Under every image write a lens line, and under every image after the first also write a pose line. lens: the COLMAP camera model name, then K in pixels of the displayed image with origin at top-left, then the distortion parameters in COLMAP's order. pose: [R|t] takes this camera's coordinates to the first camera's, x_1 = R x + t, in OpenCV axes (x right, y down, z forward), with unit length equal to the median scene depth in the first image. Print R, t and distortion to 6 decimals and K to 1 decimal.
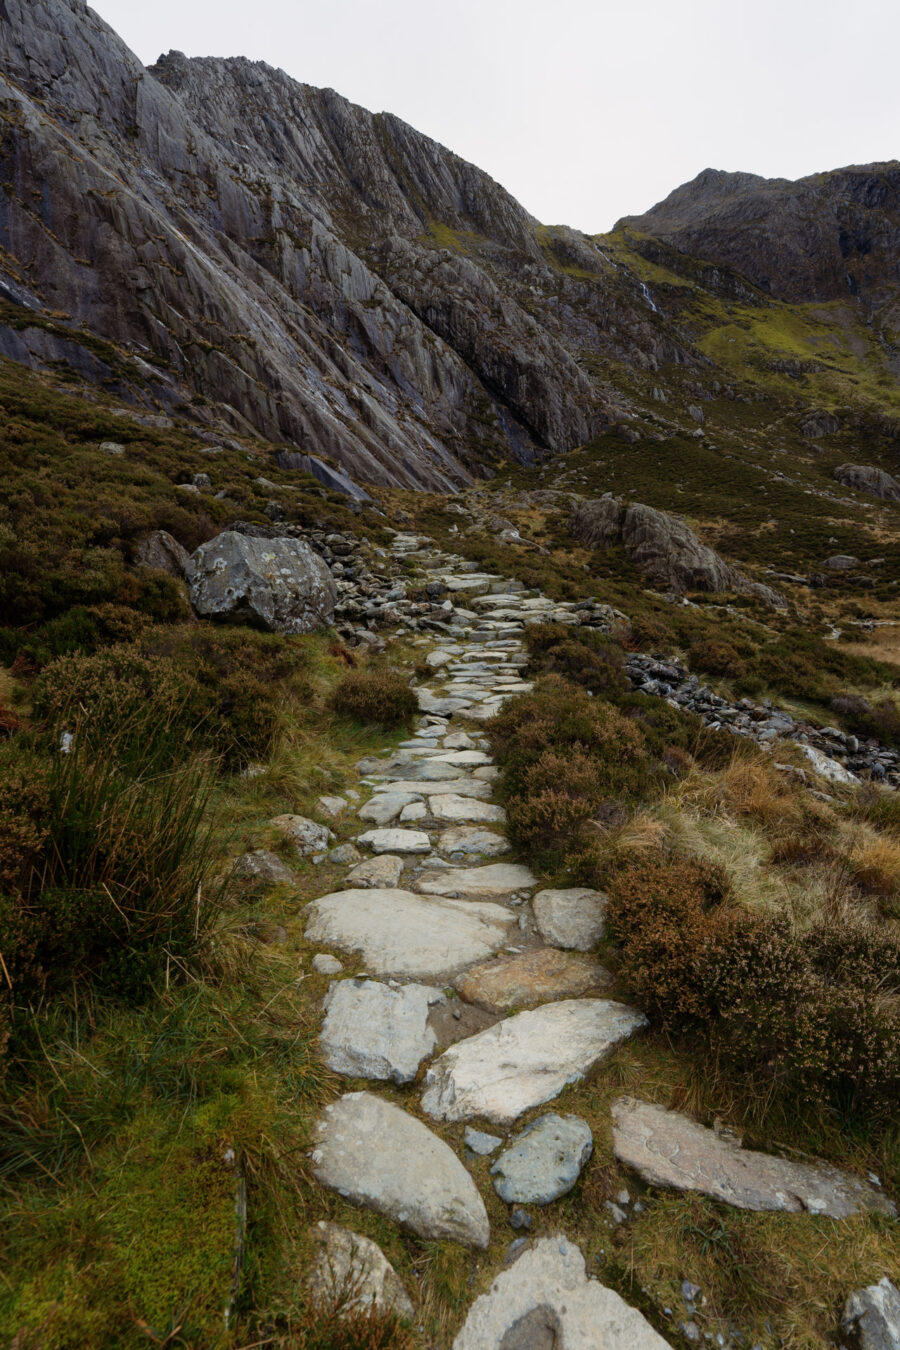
lens RADIAL K [[620.6, 0, 455.1], [0, 620.6, 676.5], [0, 0, 1]] dist [0.000132, 0.003137]
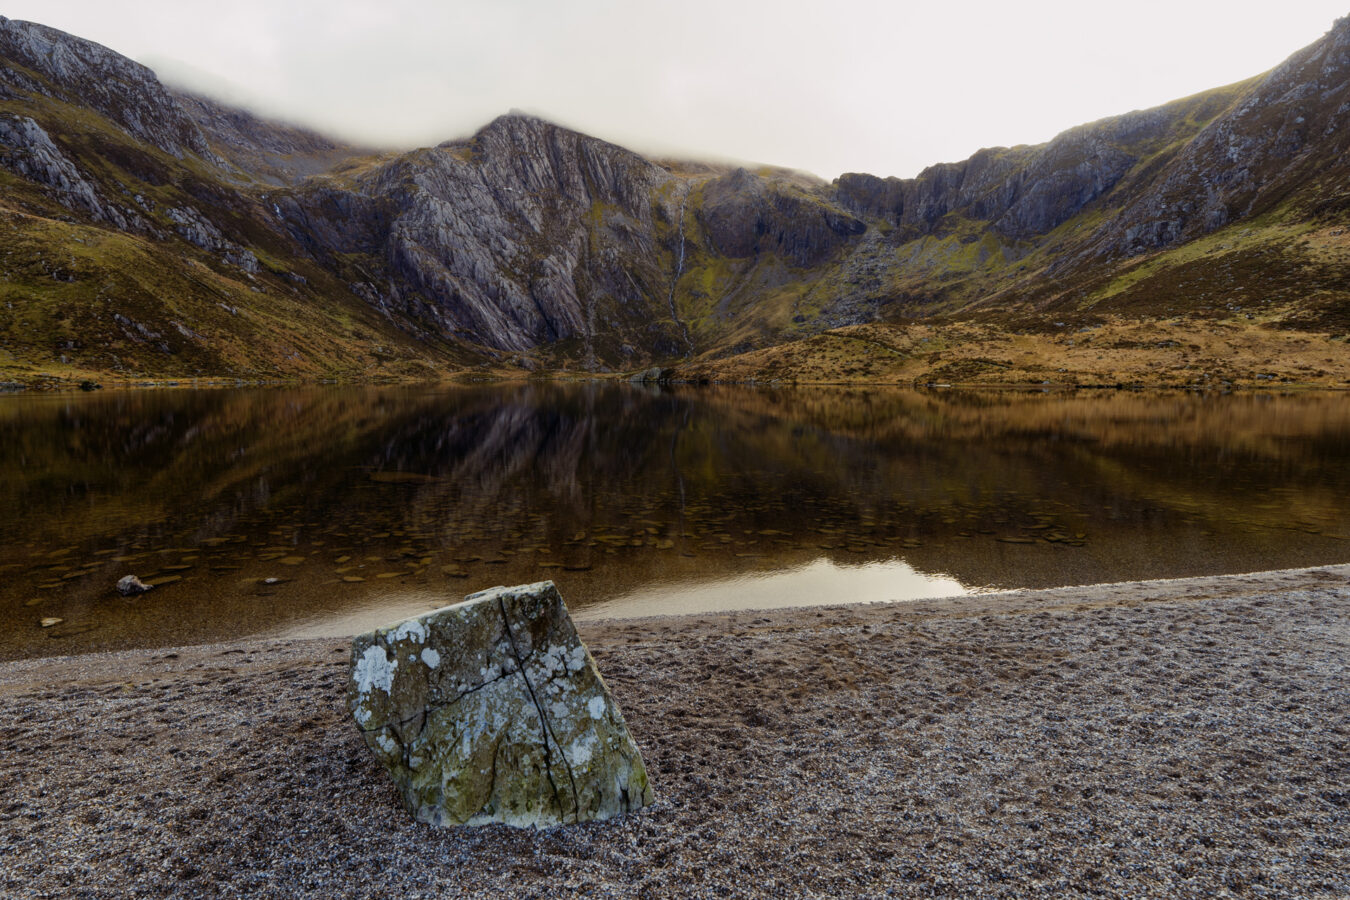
lens RADIAL K [[734.7, 0, 672.2], [0, 734.7, 454.7], [0, 0, 1]] dist [-0.002448, 0.000000]
pose [[0.991307, 0.064696, -0.114566, 0.601508], [-0.069387, 0.996887, -0.037446, 0.222459], [0.111787, 0.045069, 0.992710, -1.512701]]
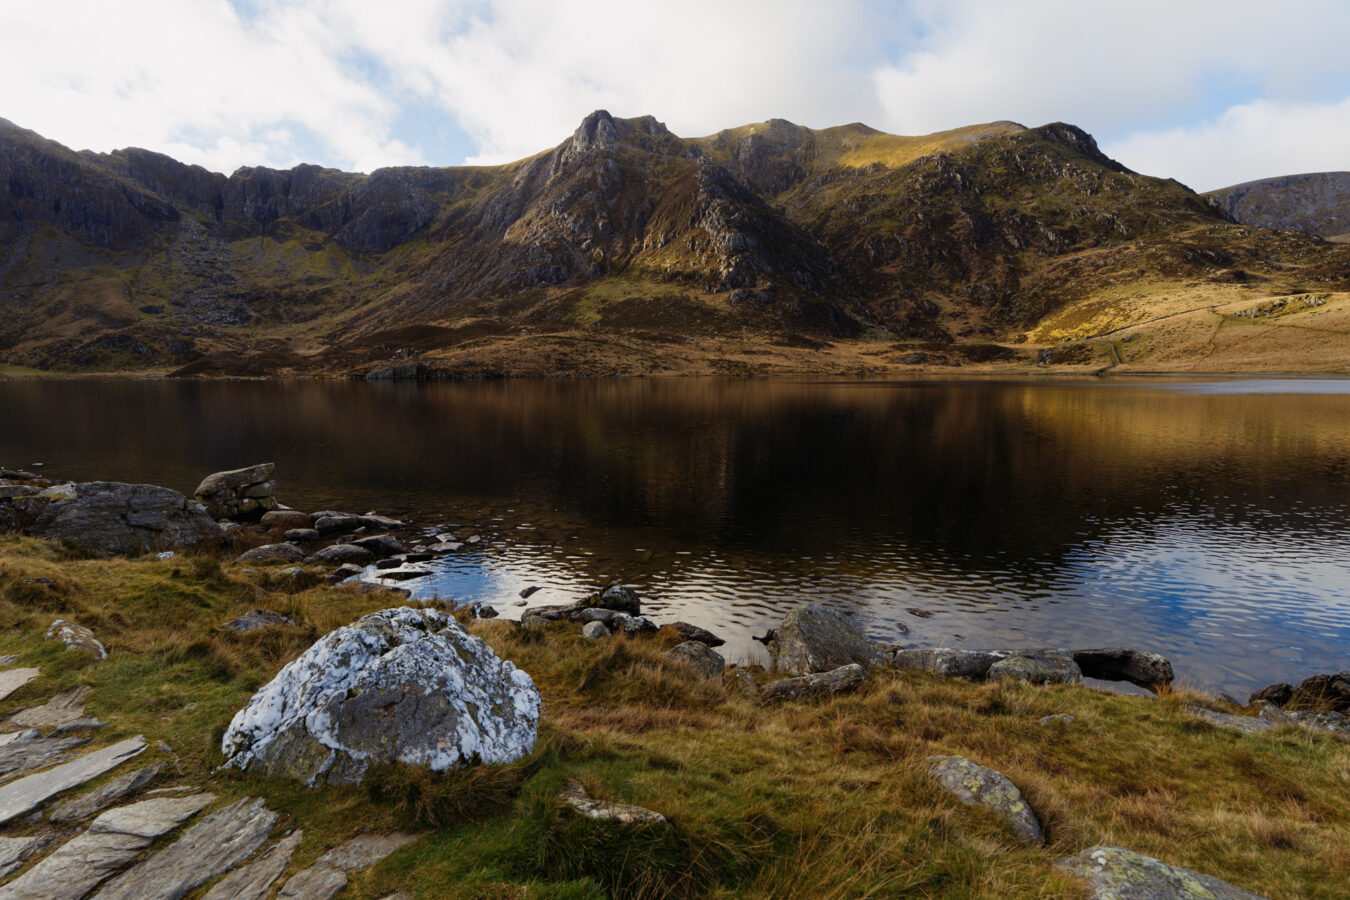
lens RADIAL K [[657.3, 0, 675.8], [0, 657.3, 443.3], [0, 0, 1]] dist [-0.005791, 0.002369]
pose [[0.599169, -0.040093, 0.799618, 0.201633], [0.098811, 0.994813, -0.024161, 0.232241], [-0.794502, 0.093488, 0.600023, -1.412618]]
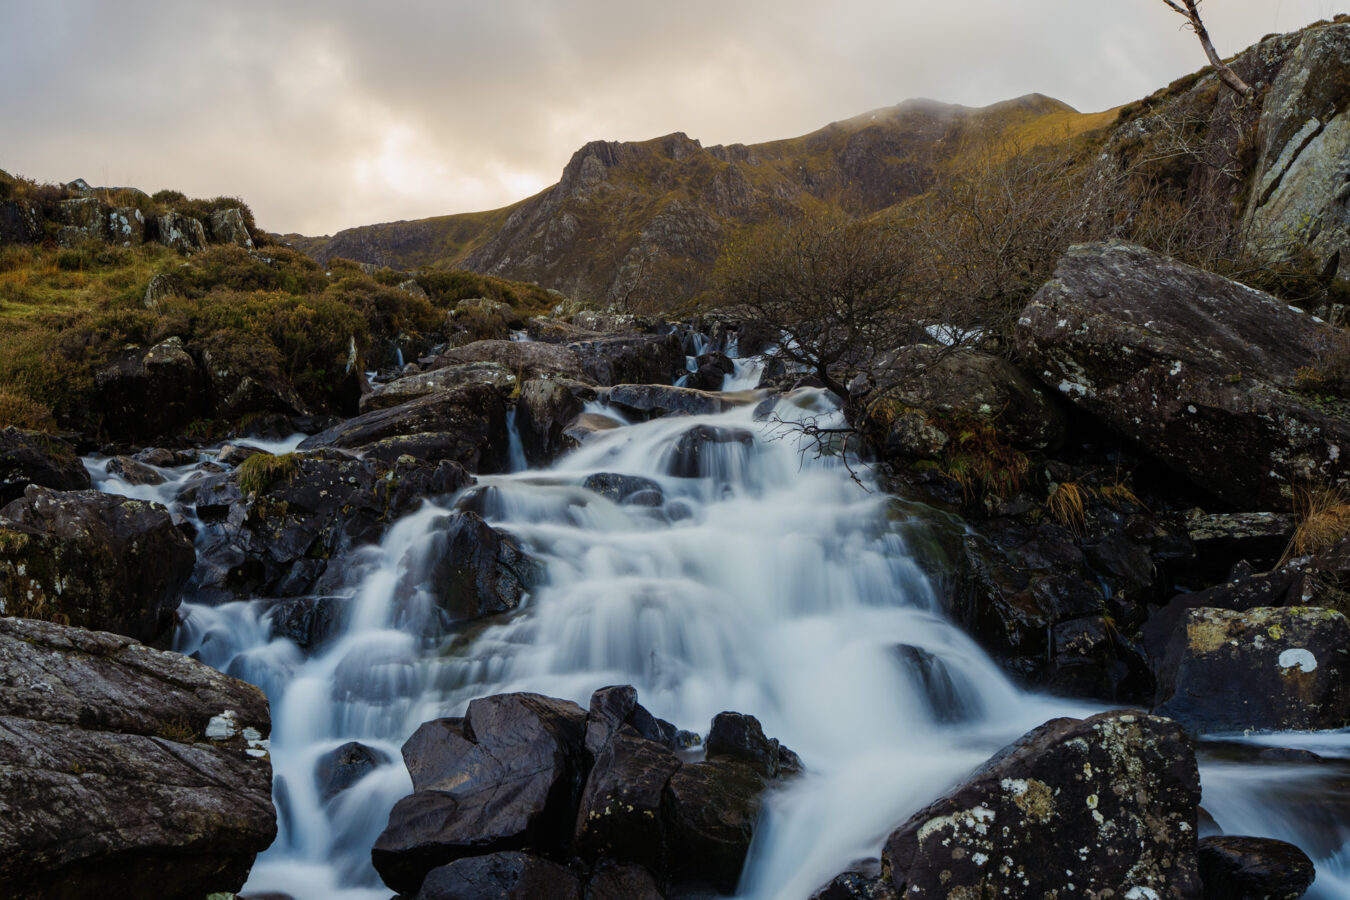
lens RADIAL K [[1323.6, 0, 665.4], [0, 1323.6, 416.3], [0, 0, 1]] dist [0.001548, 0.000000]
pose [[0.787454, 0.078781, 0.611318, -0.051629], [0.081039, 0.969956, -0.229387, 0.536508], [-0.611023, 0.230172, 0.757411, -2.501916]]
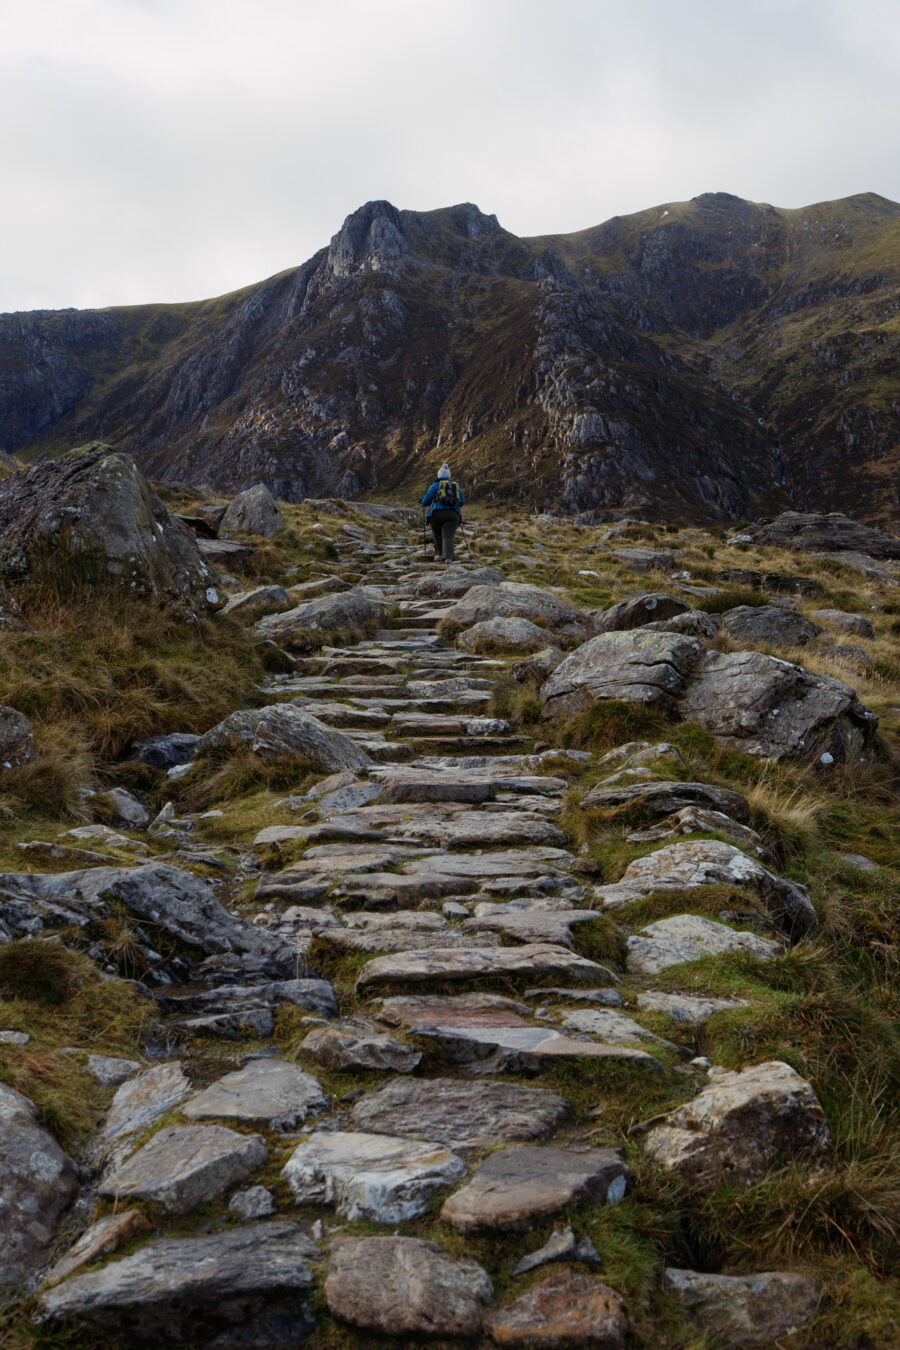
lens RADIAL K [[1323.6, 0, 443.2], [0, 1323.6, 676.6], [0, 0, 1]] dist [0.001548, 0.000000]
pose [[0.667377, 0.033895, 0.743948, 0.127567], [0.103306, 0.985092, -0.137555, 0.273000], [-0.737520, 0.168656, 0.653927, -1.551719]]
